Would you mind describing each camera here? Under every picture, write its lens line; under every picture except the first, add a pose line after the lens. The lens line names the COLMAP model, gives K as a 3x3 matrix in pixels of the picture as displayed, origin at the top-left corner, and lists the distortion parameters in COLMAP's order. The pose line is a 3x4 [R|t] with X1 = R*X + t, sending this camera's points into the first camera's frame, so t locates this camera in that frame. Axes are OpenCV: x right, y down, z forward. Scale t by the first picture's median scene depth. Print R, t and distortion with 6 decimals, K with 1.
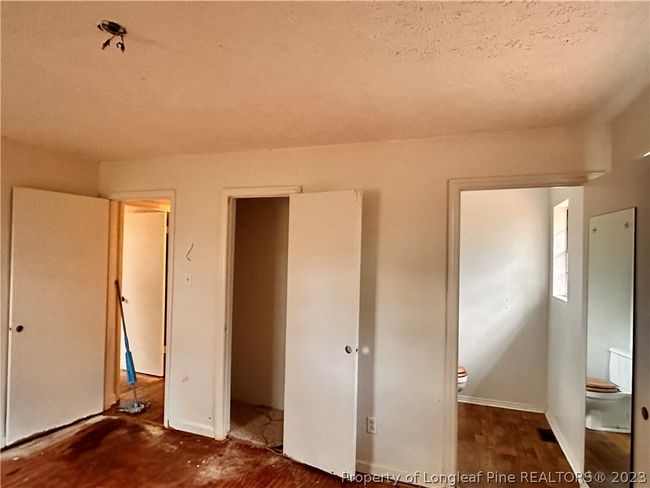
lens RADIAL K [[376.2, 0, 325.0], [0, 376.2, 244.0], [0, 0, 1]] dist [-0.001914, -0.000517]
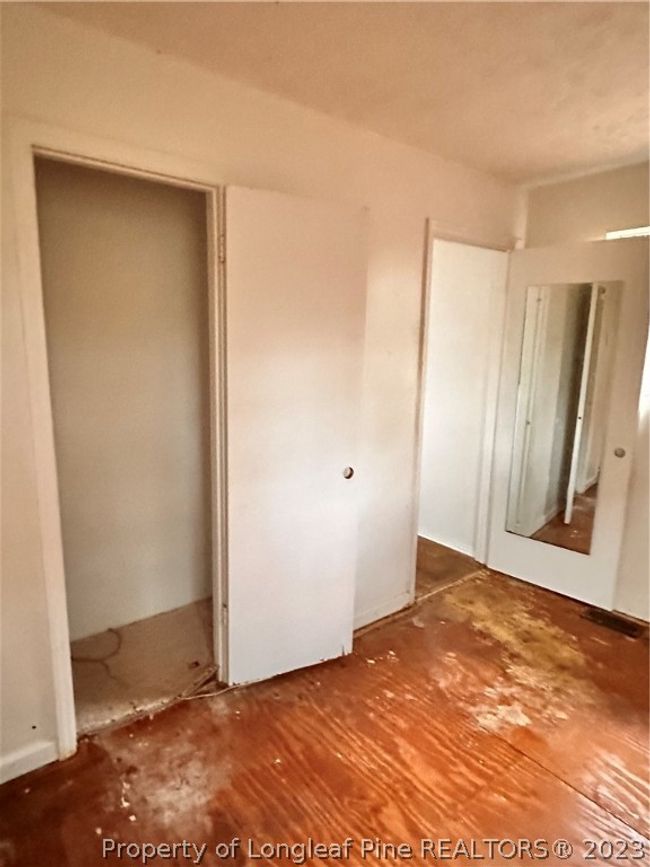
lens RADIAL K [[501.8, 0, 325.0], [0, 501.8, 433.5], [0, 0, 1]] dist [-0.001914, -0.000517]
pose [[0.537325, -0.168843, 0.826302, -0.718544], [-0.024463, 0.976223, 0.215385, 0.031714], [-0.843021, -0.135945, 0.520418, 0.662248]]
